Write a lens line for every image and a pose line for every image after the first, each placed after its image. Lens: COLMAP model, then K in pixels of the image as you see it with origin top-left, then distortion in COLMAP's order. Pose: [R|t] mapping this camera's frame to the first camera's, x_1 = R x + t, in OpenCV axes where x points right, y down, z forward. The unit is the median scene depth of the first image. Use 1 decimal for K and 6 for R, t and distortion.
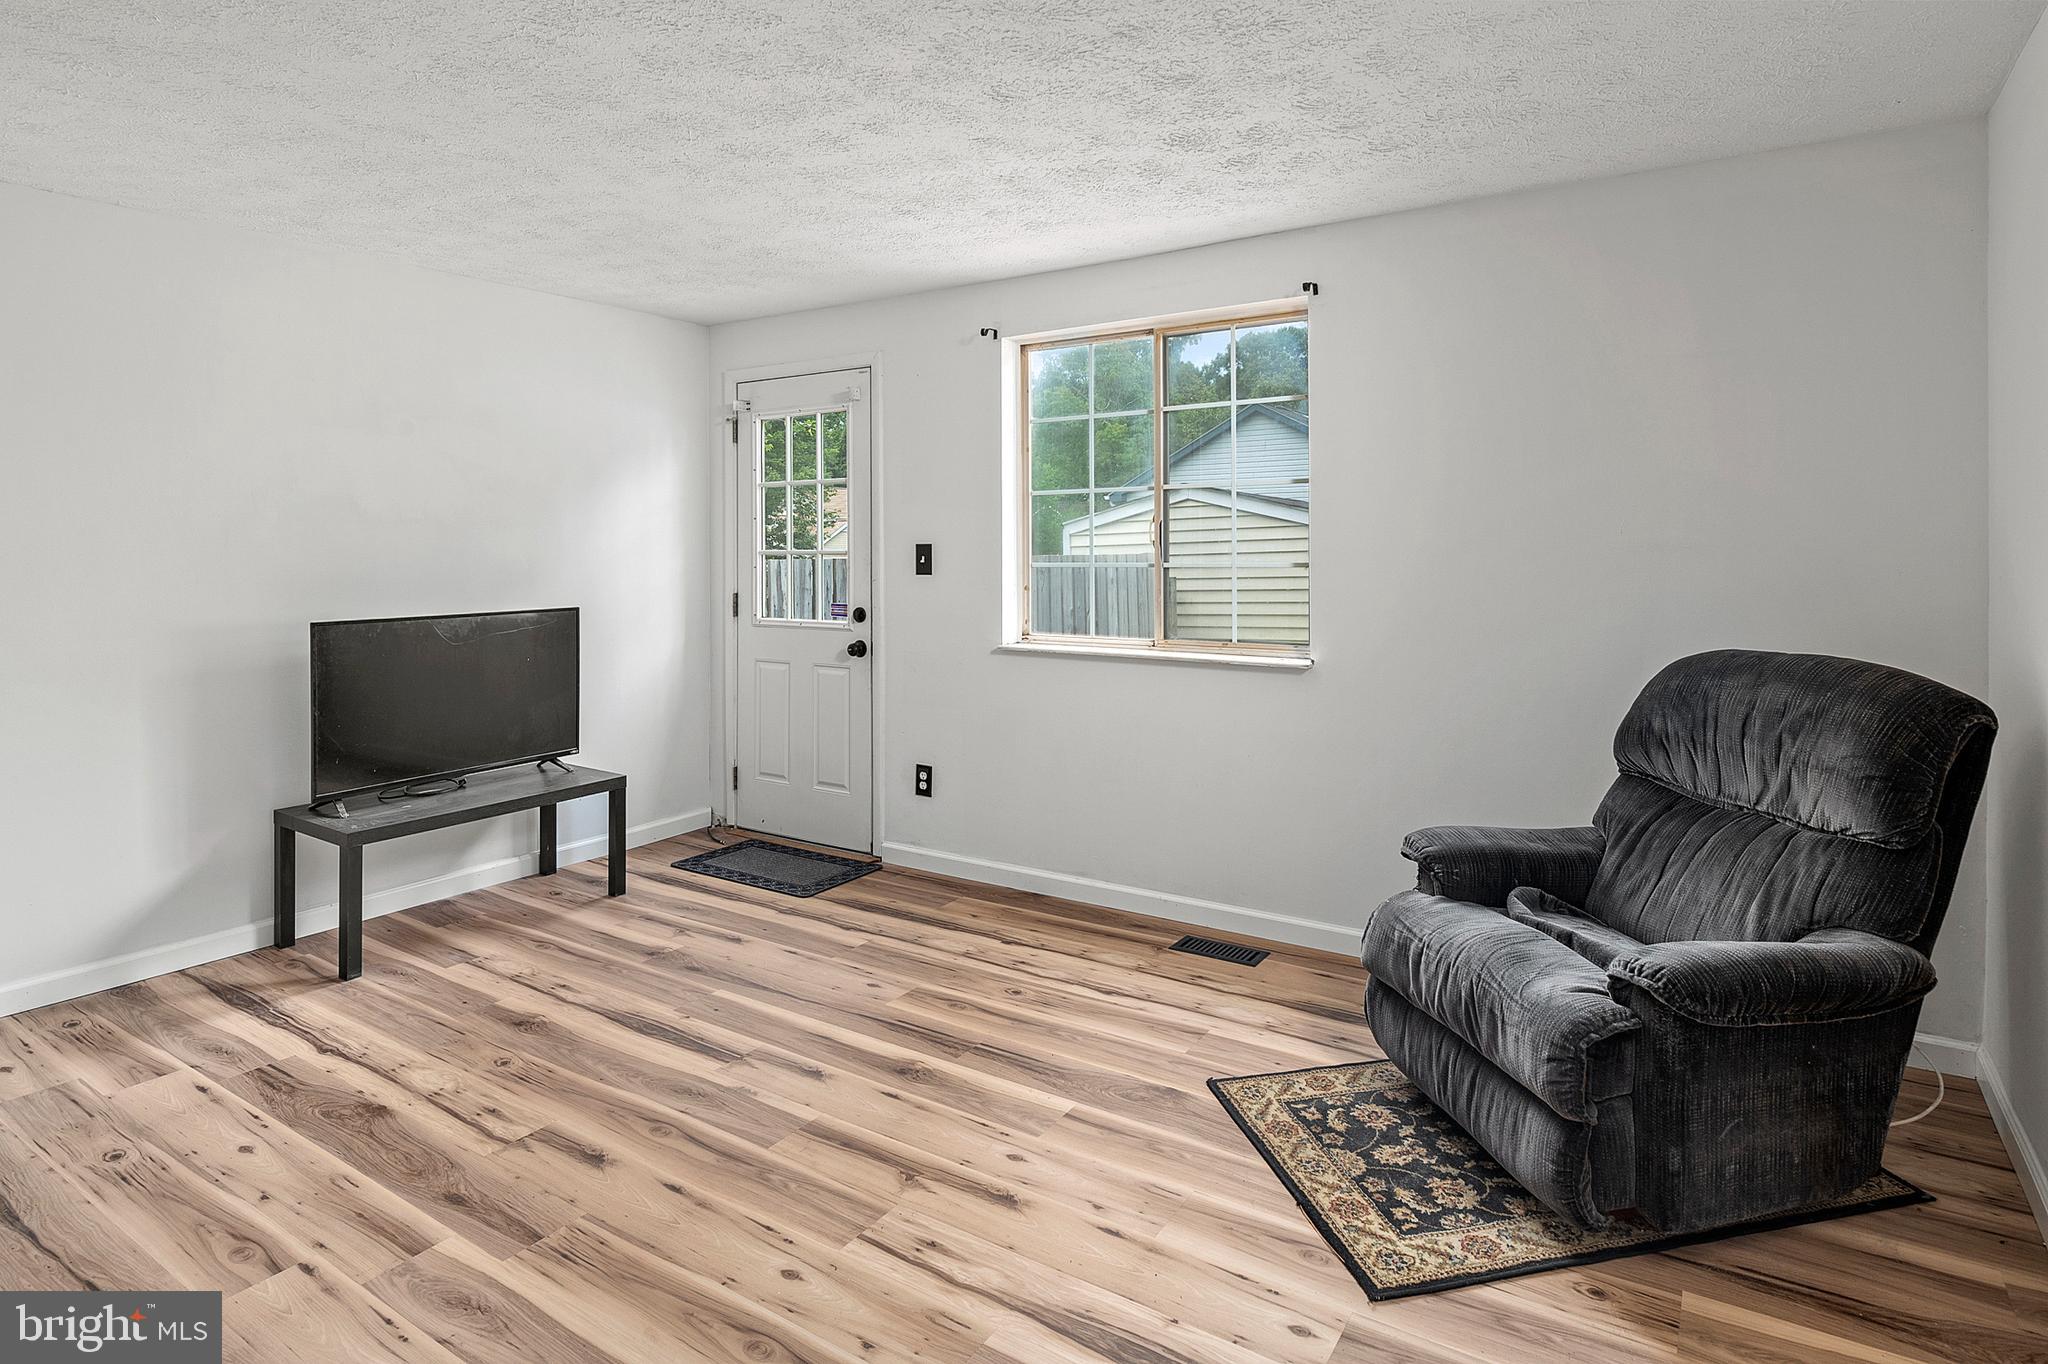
lens RADIAL K [[1107.5, 0, 1015.3], [0, 1107.5, 550.9], [0, 0, 1]] dist [0.000040, -0.006419]
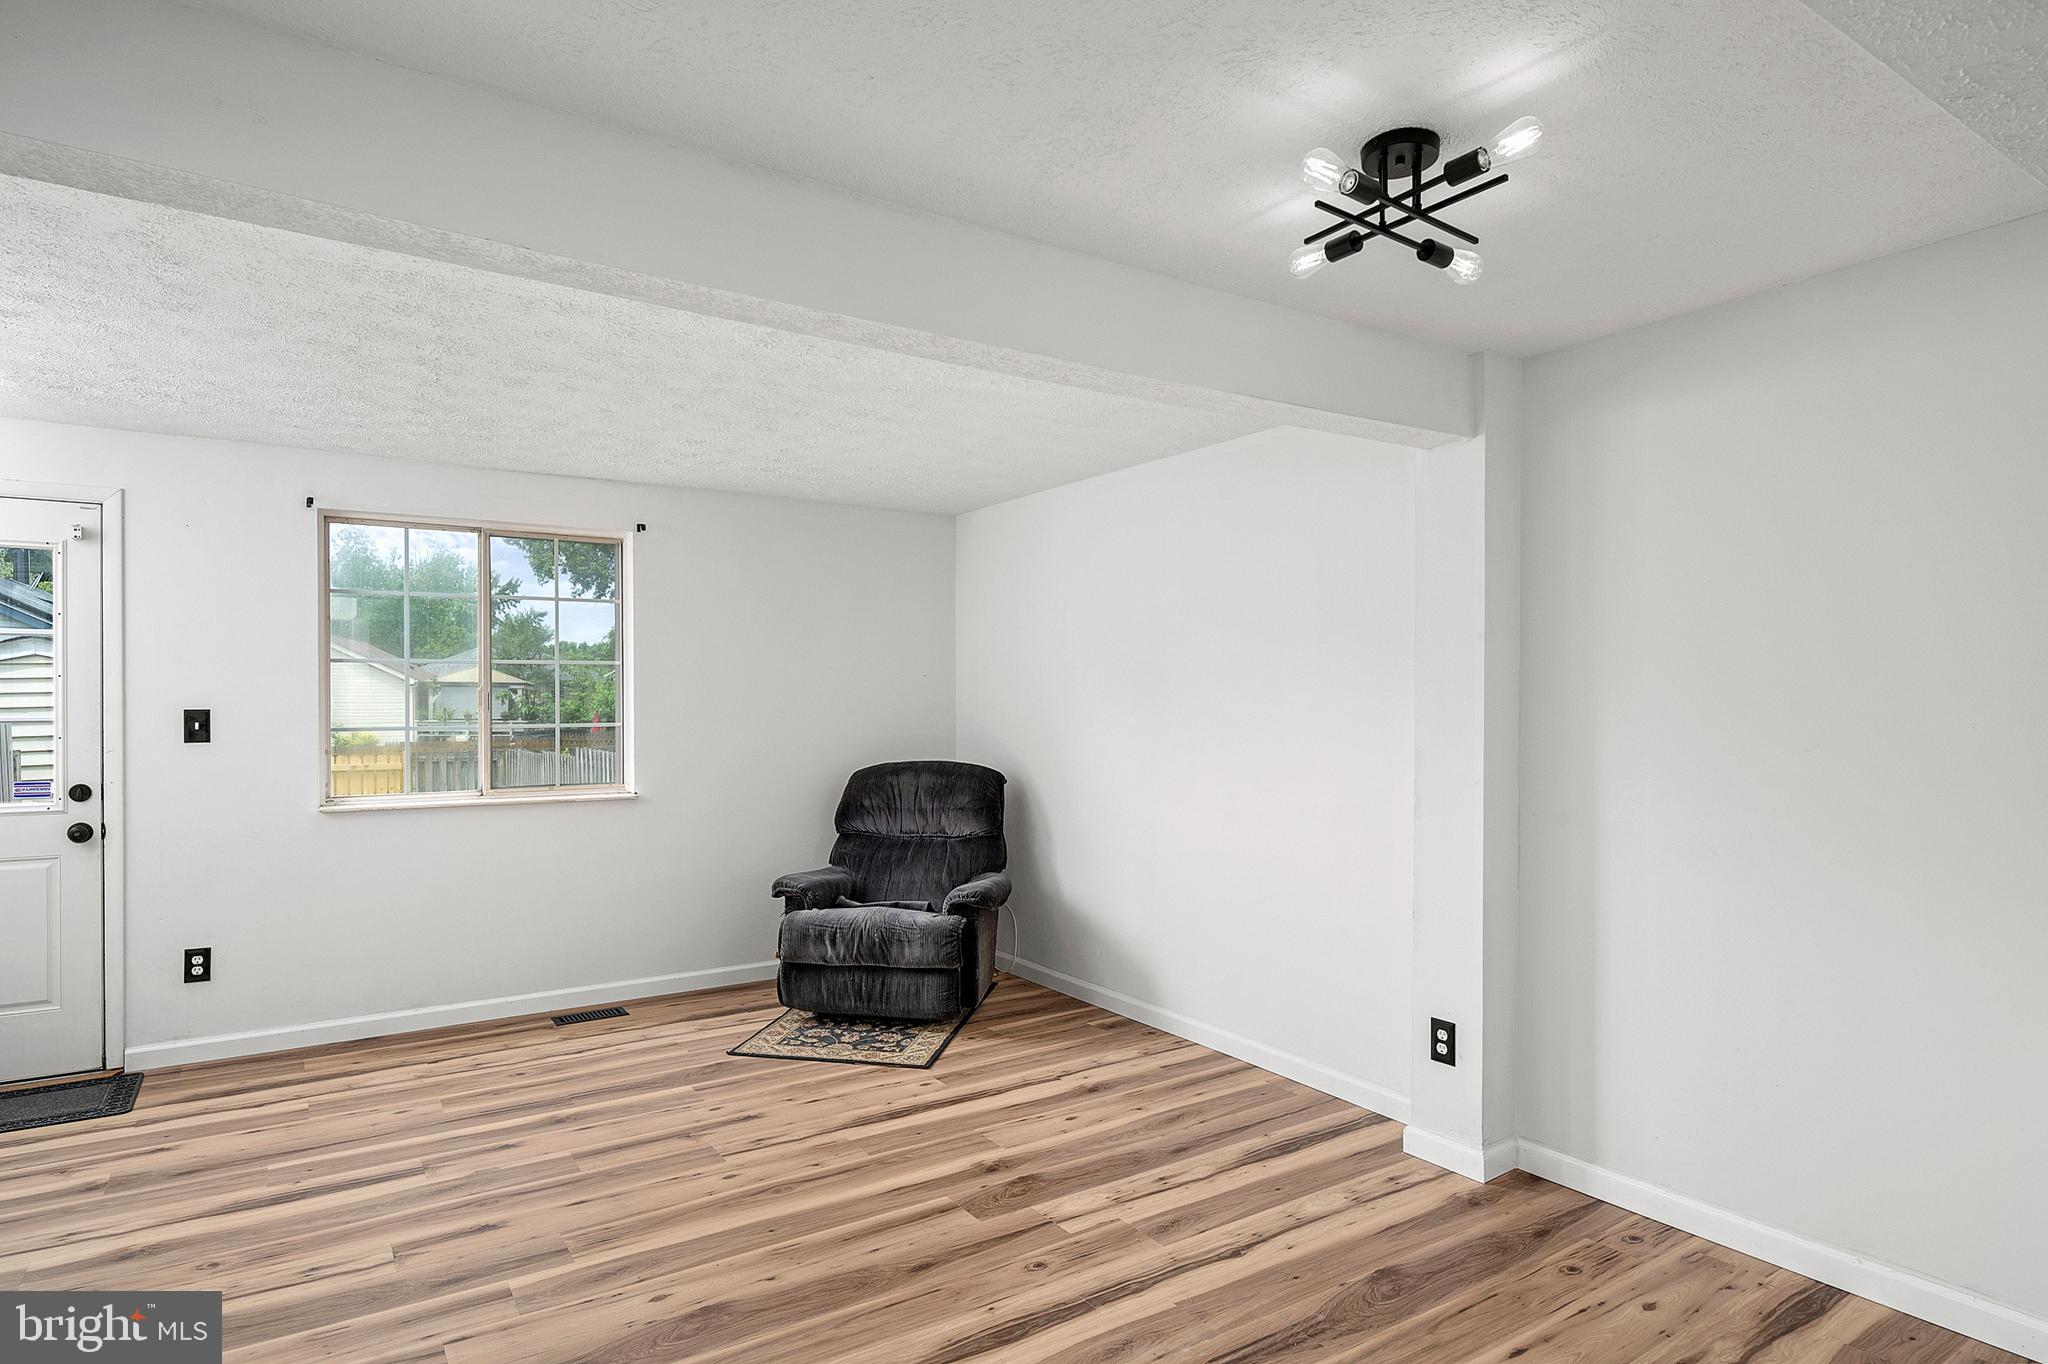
lens RADIAL K [[1107.5, 0, 1025.3], [0, 1107.5, 710.9], [0, 0, 1]] dist [0.000040, -0.006419]
pose [[0.389584, -0.002091, 0.920988, -1.234416], [0.006574, 0.999978, -0.000511, -0.000271], [-0.920967, 0.006254, 0.389590, 0.002108]]
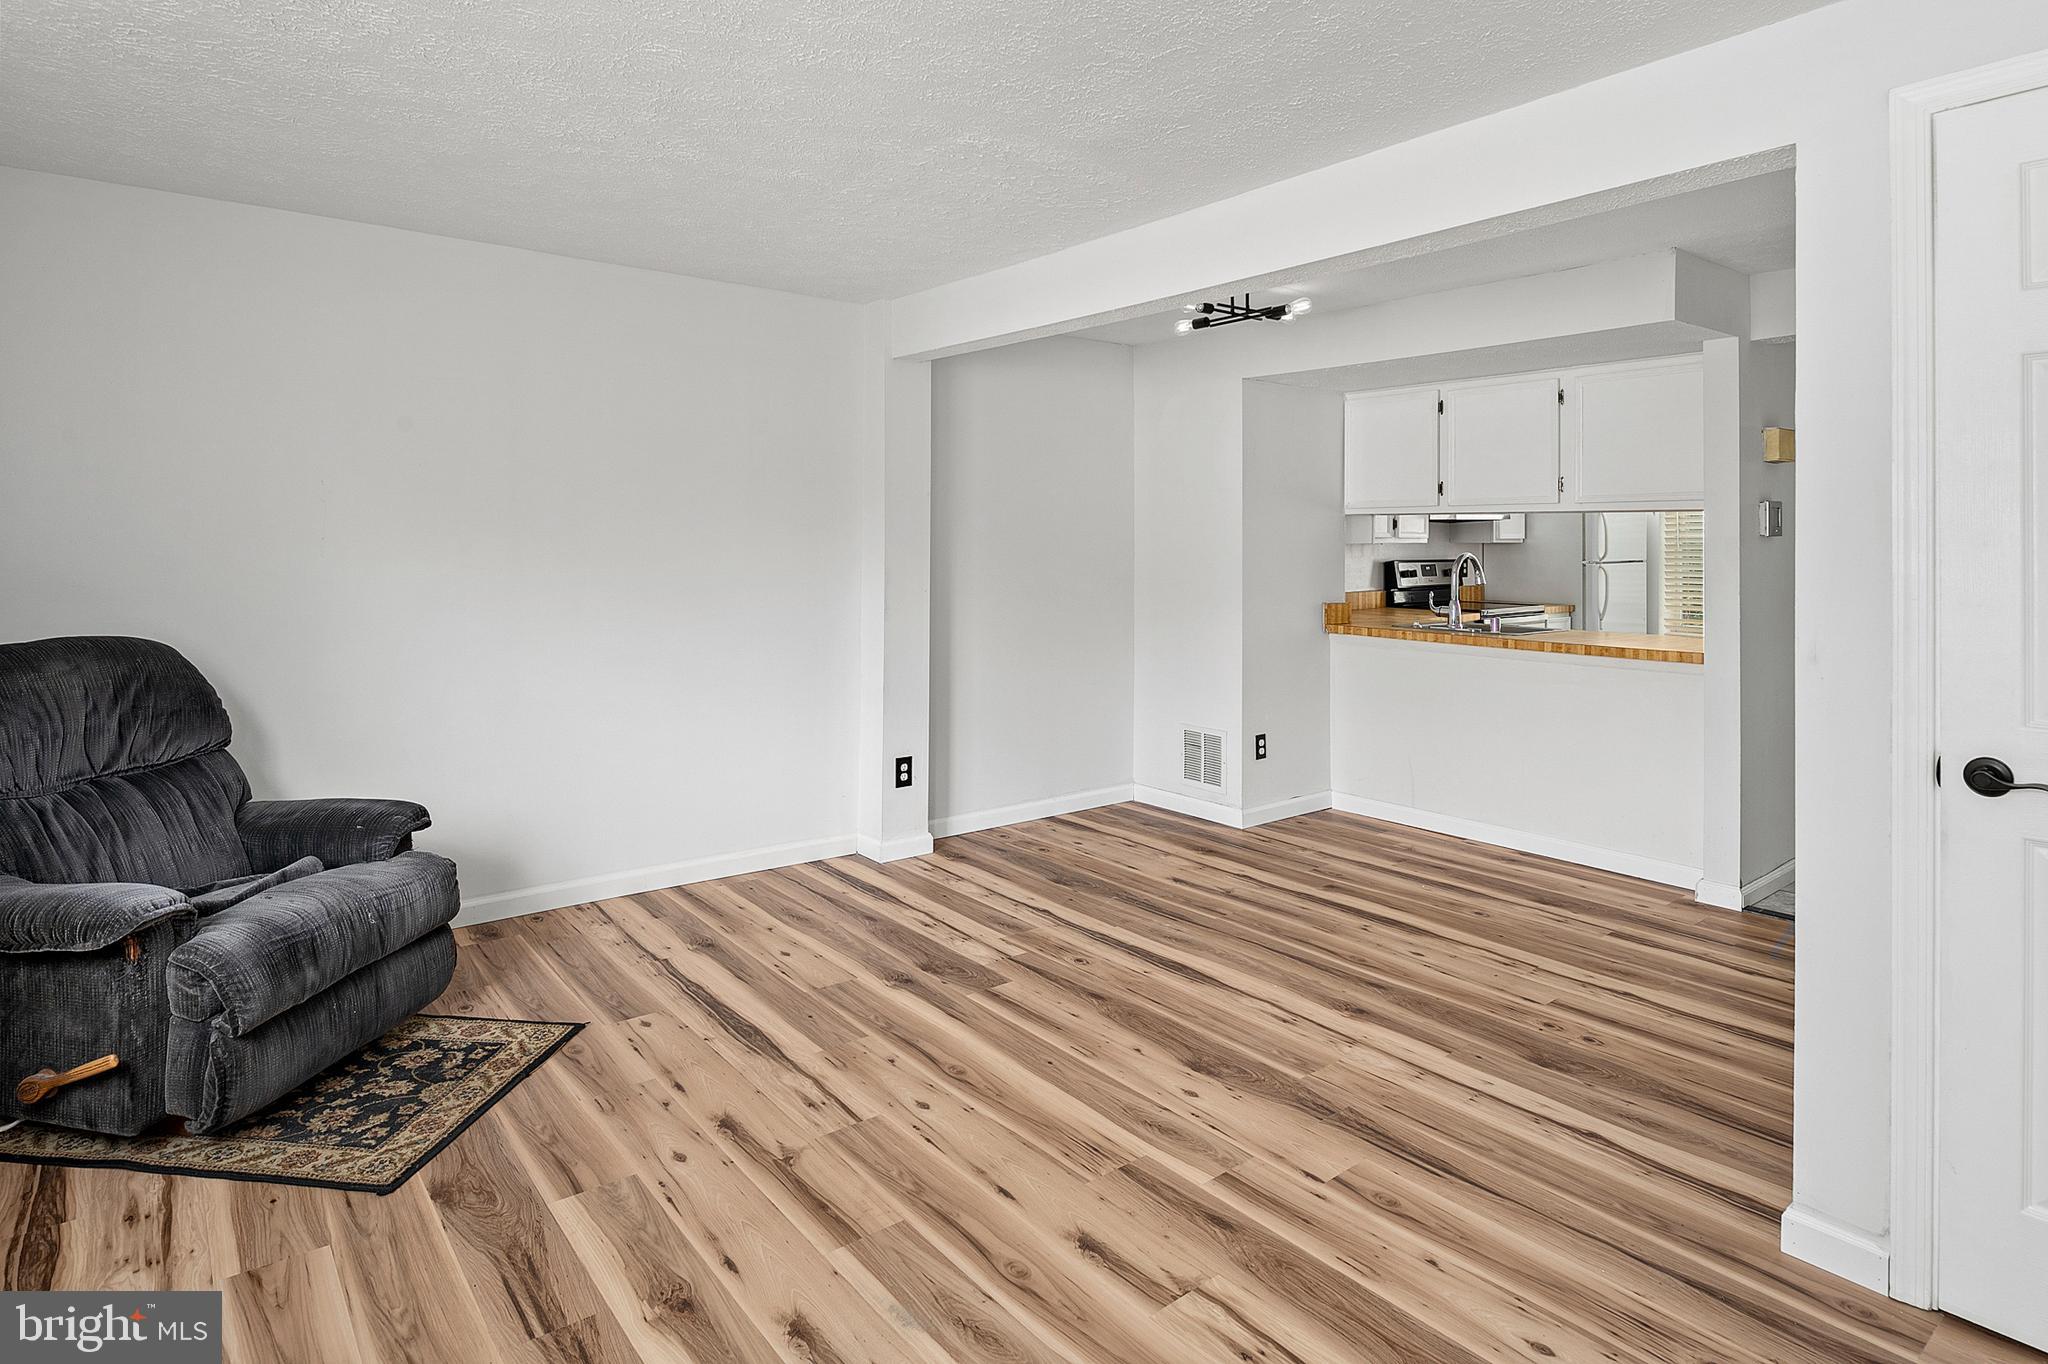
lens RADIAL K [[1107.5, 0, 1011.1], [0, 1107.5, 554.3], [0, 0, 1]] dist [0.000040, -0.006419]
pose [[-0.949164, -0.006780, 0.314708, -0.589070], [-0.000460, 0.999797, 0.020152, -0.016349], [-0.314780, 0.018983, -0.948975, 1.826737]]
